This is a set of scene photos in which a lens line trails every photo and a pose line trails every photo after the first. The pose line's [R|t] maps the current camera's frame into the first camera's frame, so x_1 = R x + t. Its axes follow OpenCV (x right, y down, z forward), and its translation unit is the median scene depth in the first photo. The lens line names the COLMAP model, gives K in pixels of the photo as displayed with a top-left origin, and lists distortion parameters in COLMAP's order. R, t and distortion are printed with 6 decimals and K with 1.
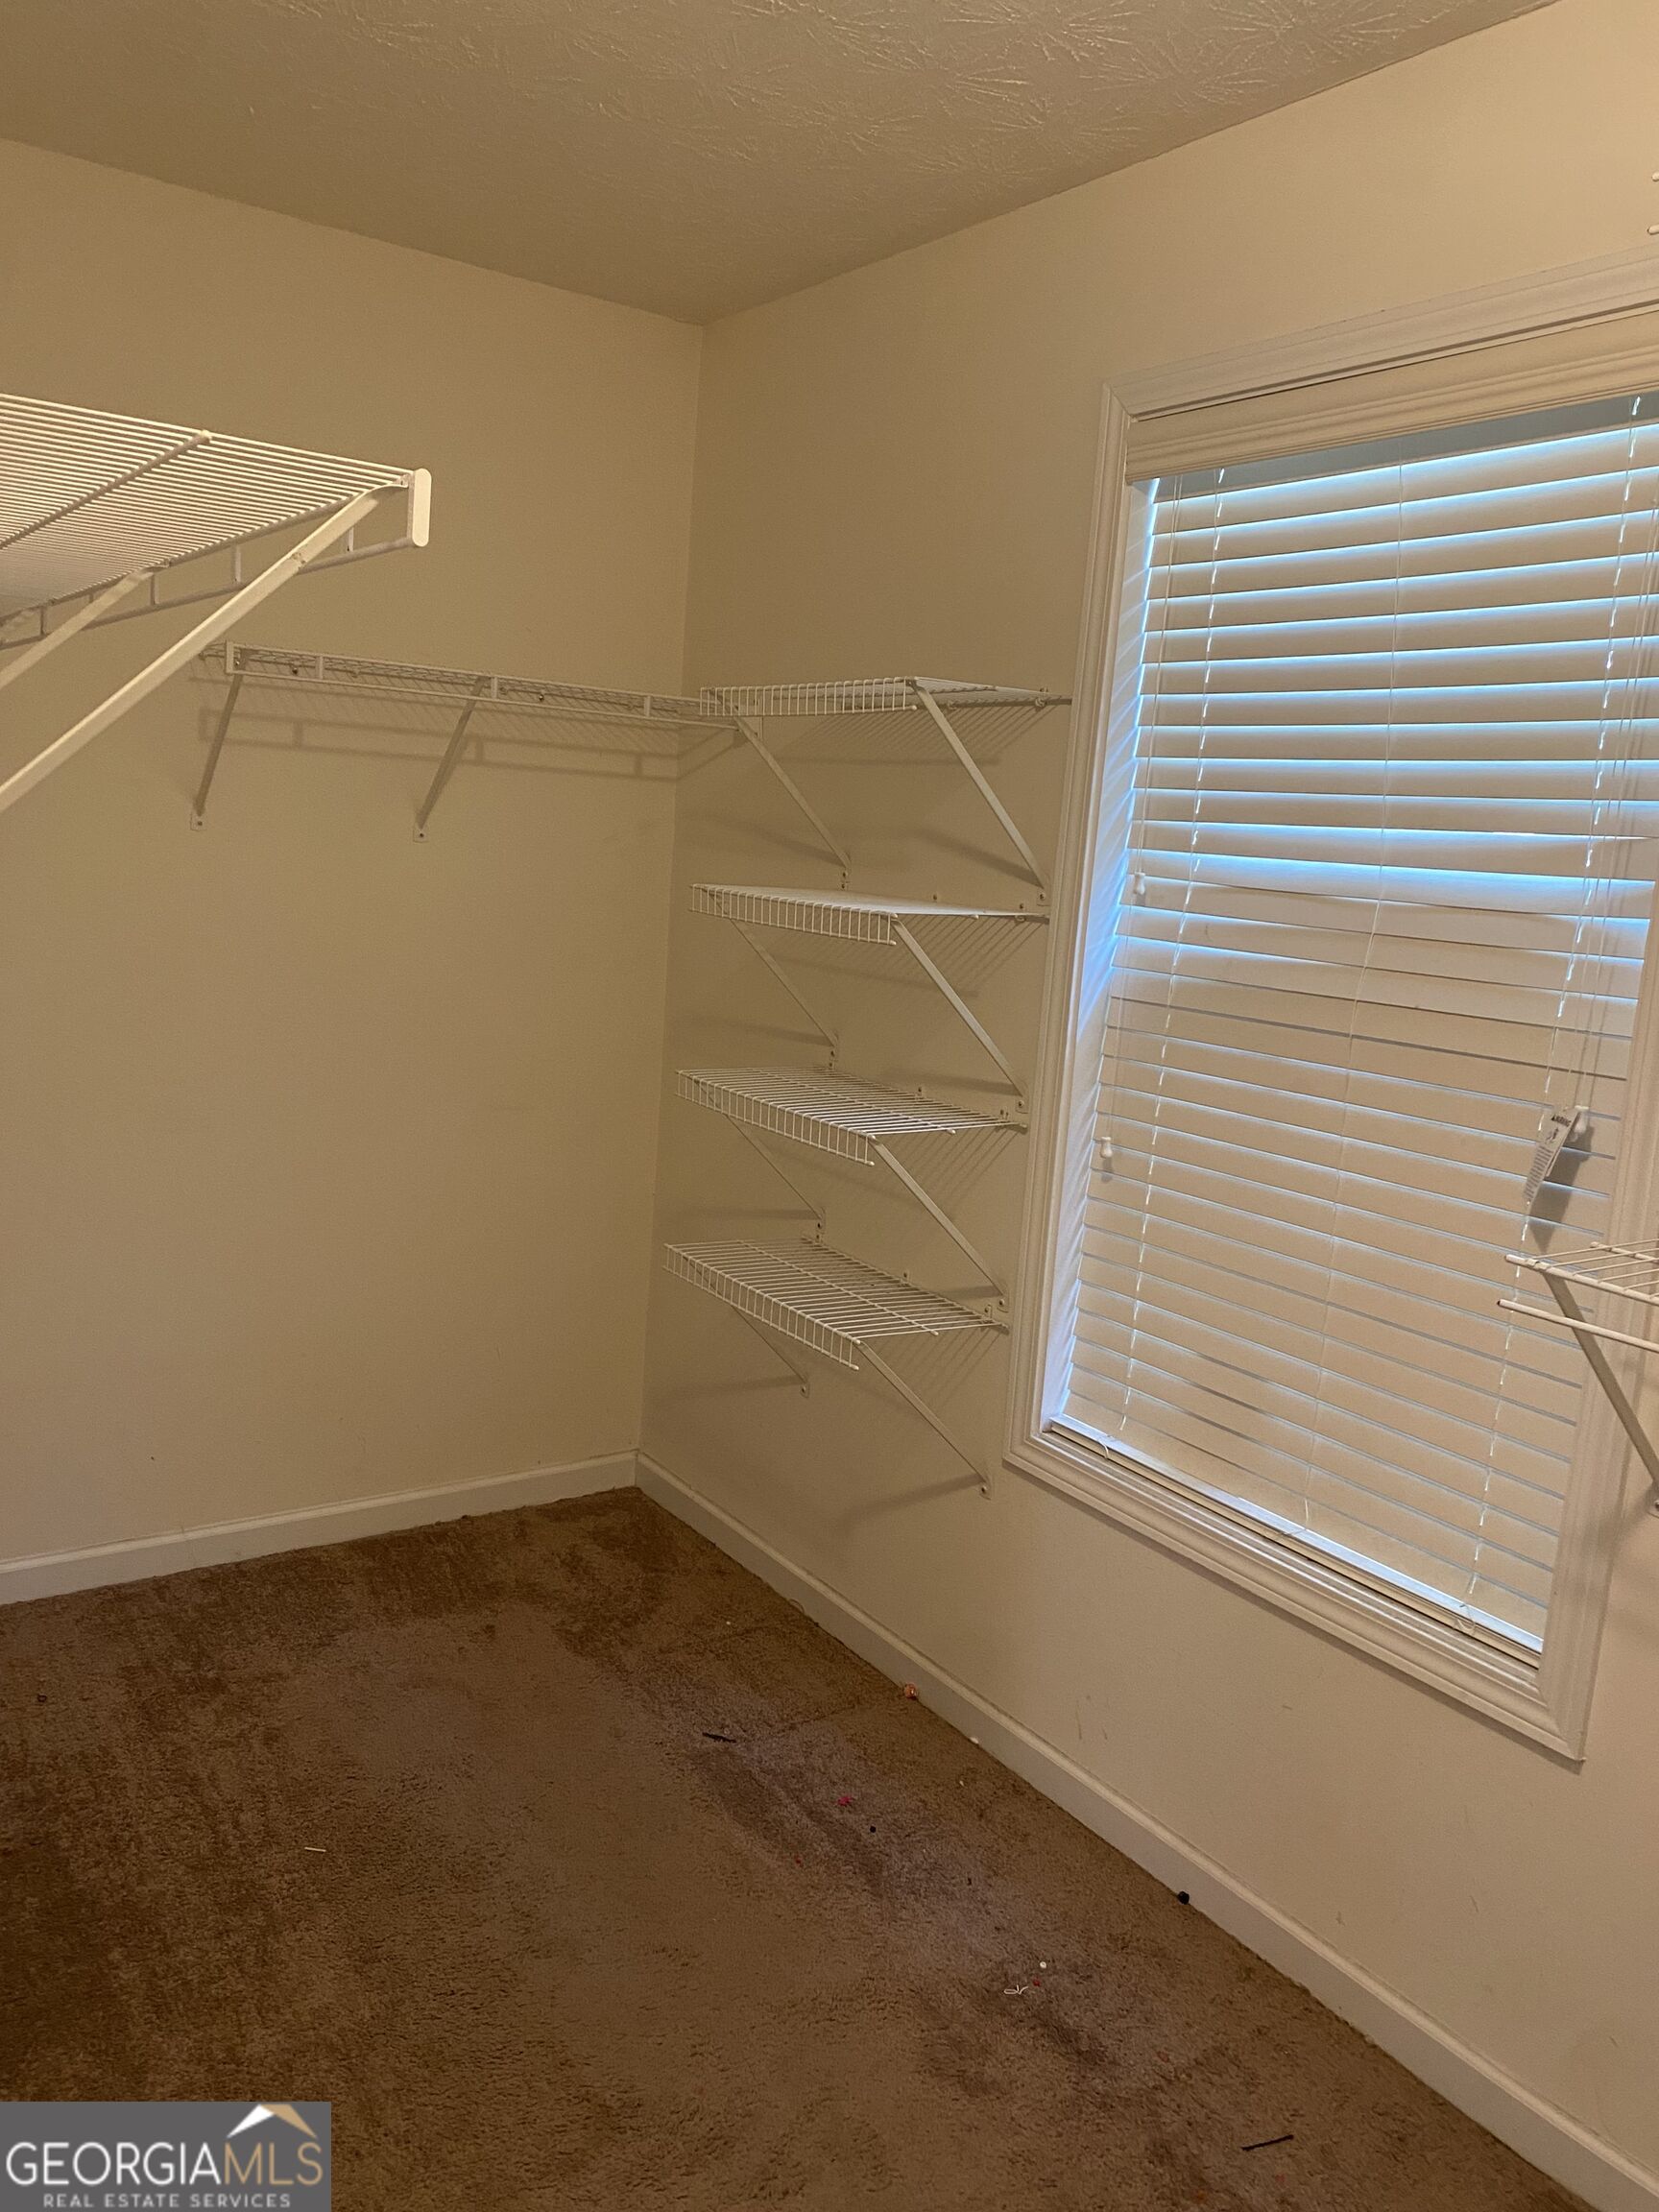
lens RADIAL K [[1682.5, 0, 839.6], [0, 1682.5, 1101.2], [0, 0, 1]] dist [0.040349, -0.040343]
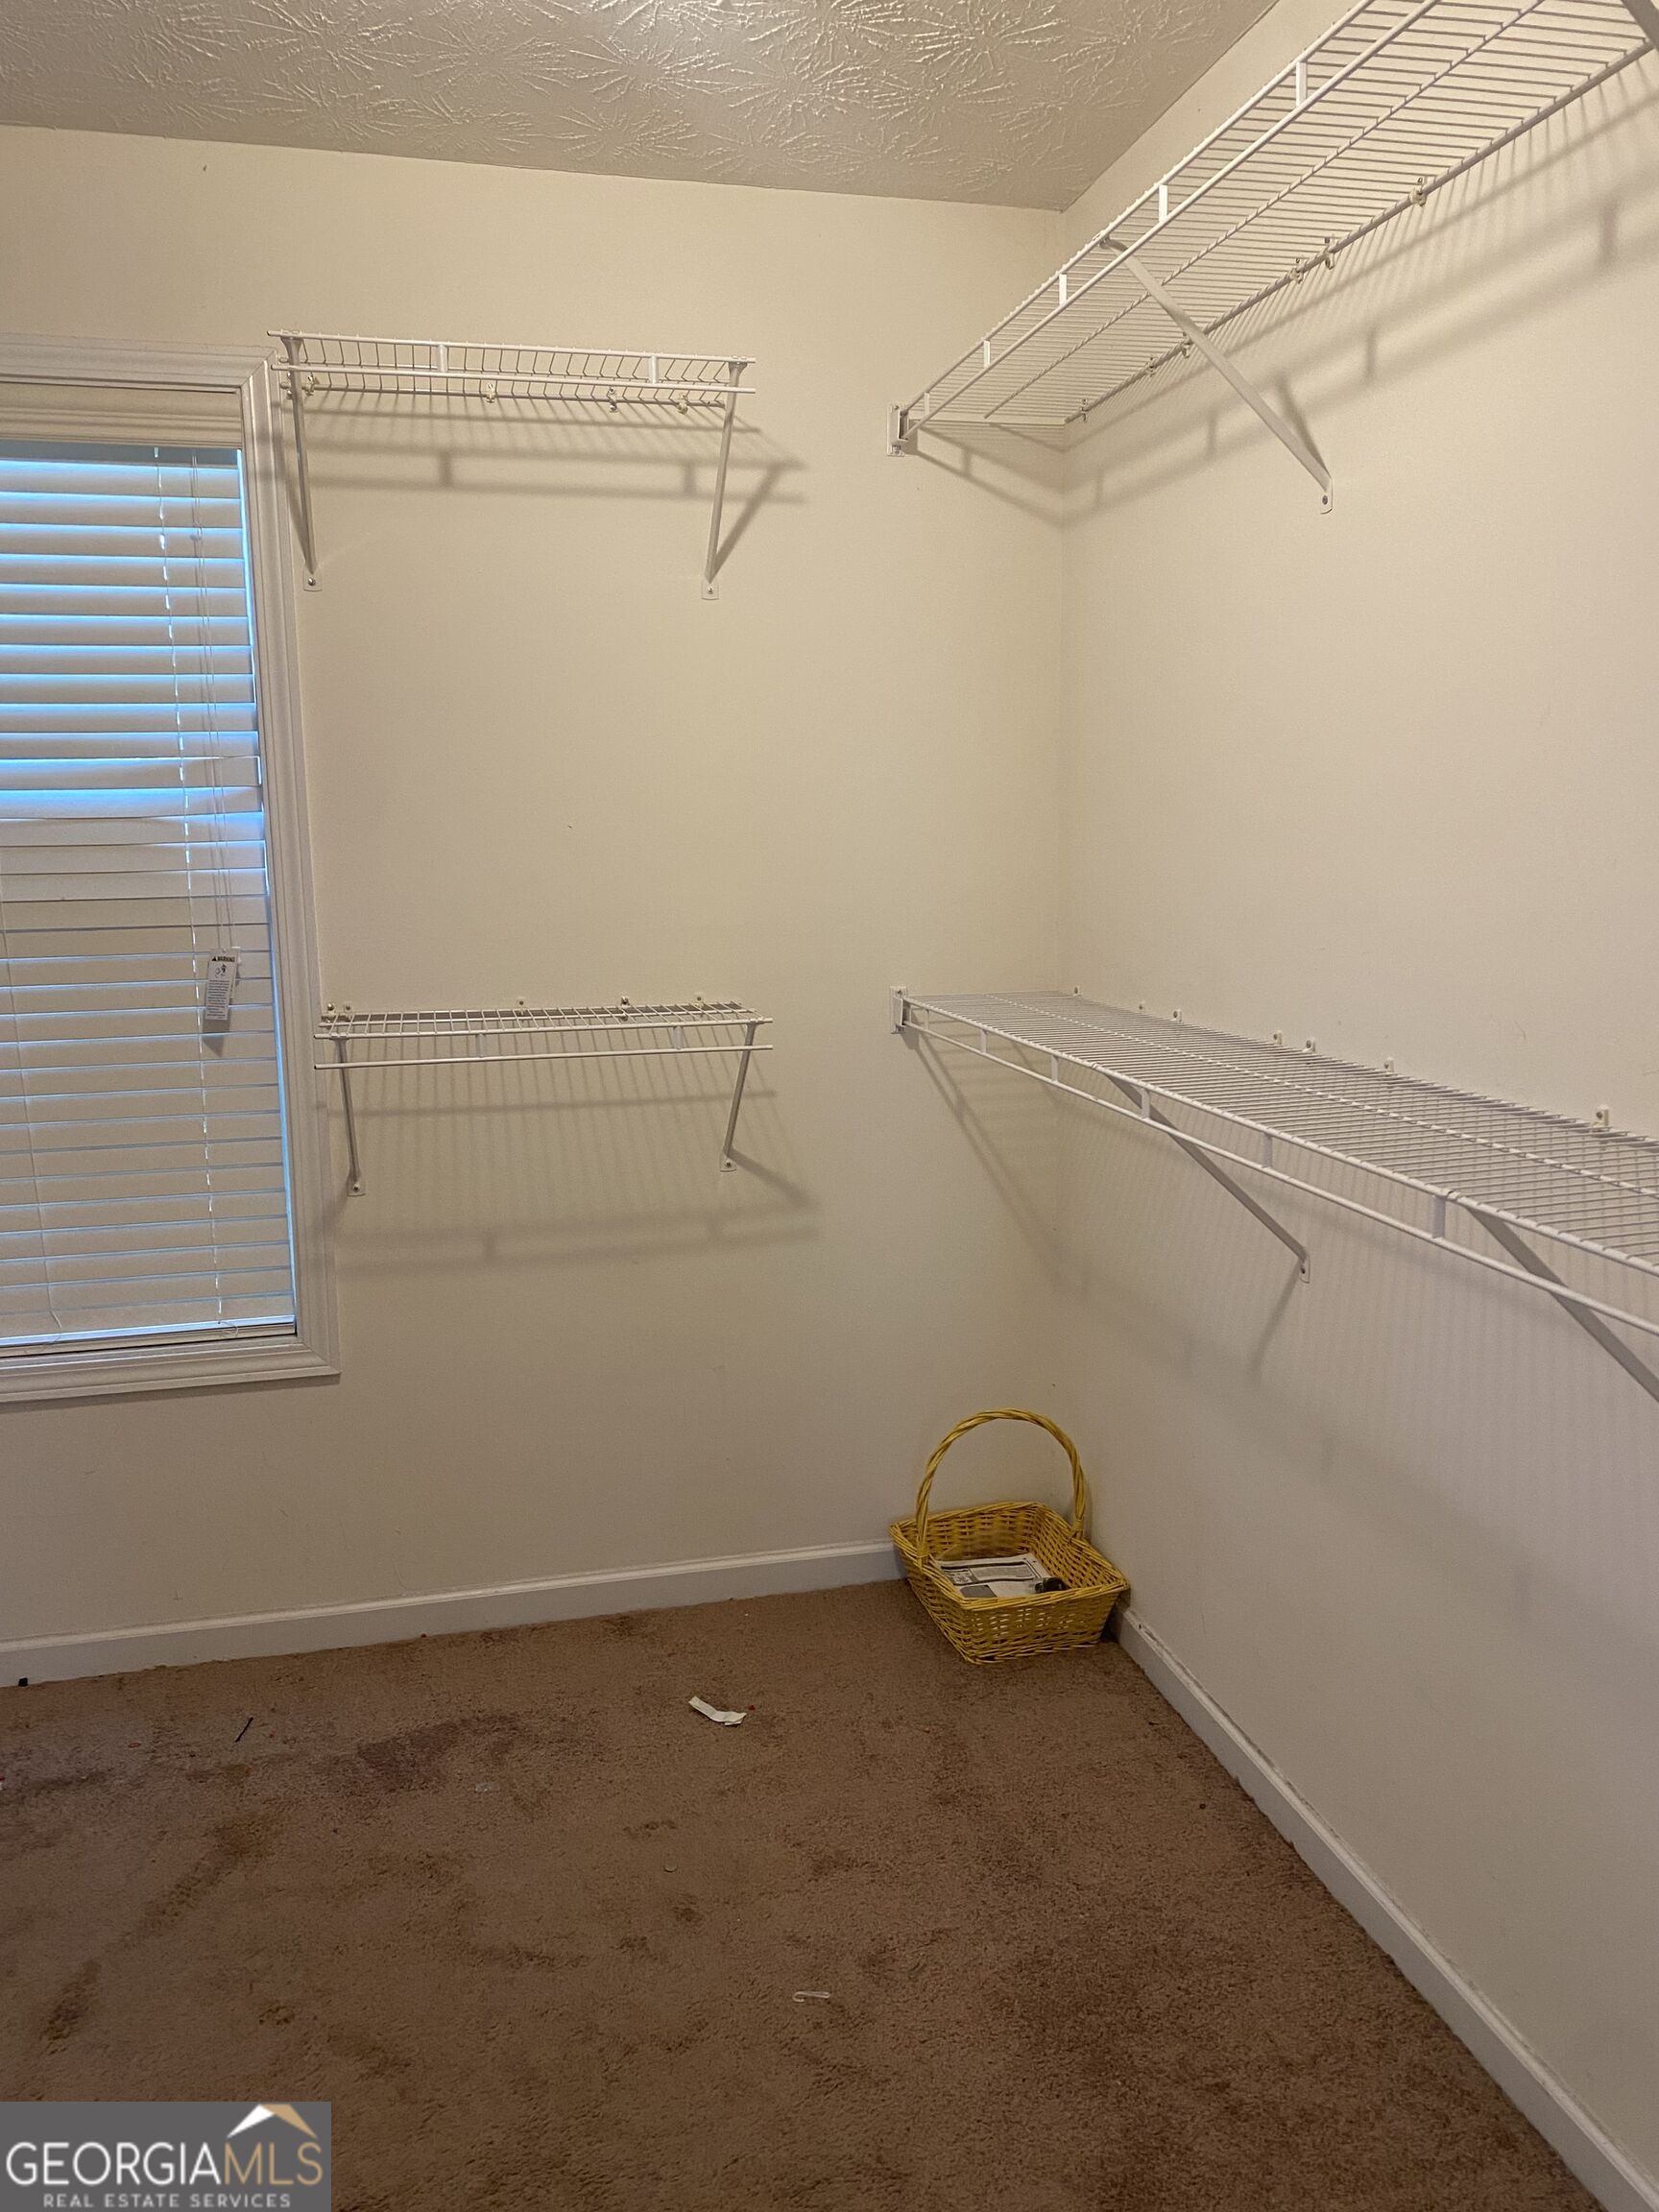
lens RADIAL K [[1682.5, 0, 839.6], [0, 1682.5, 1101.2], [0, 0, 1]] dist [0.040349, -0.040343]
pose [[0.363052, -0.229600, 0.903038, -0.680644], [0.180853, 0.968098, 0.173433, -0.025490], [-0.914049, 0.100352, 0.392994, -0.022193]]
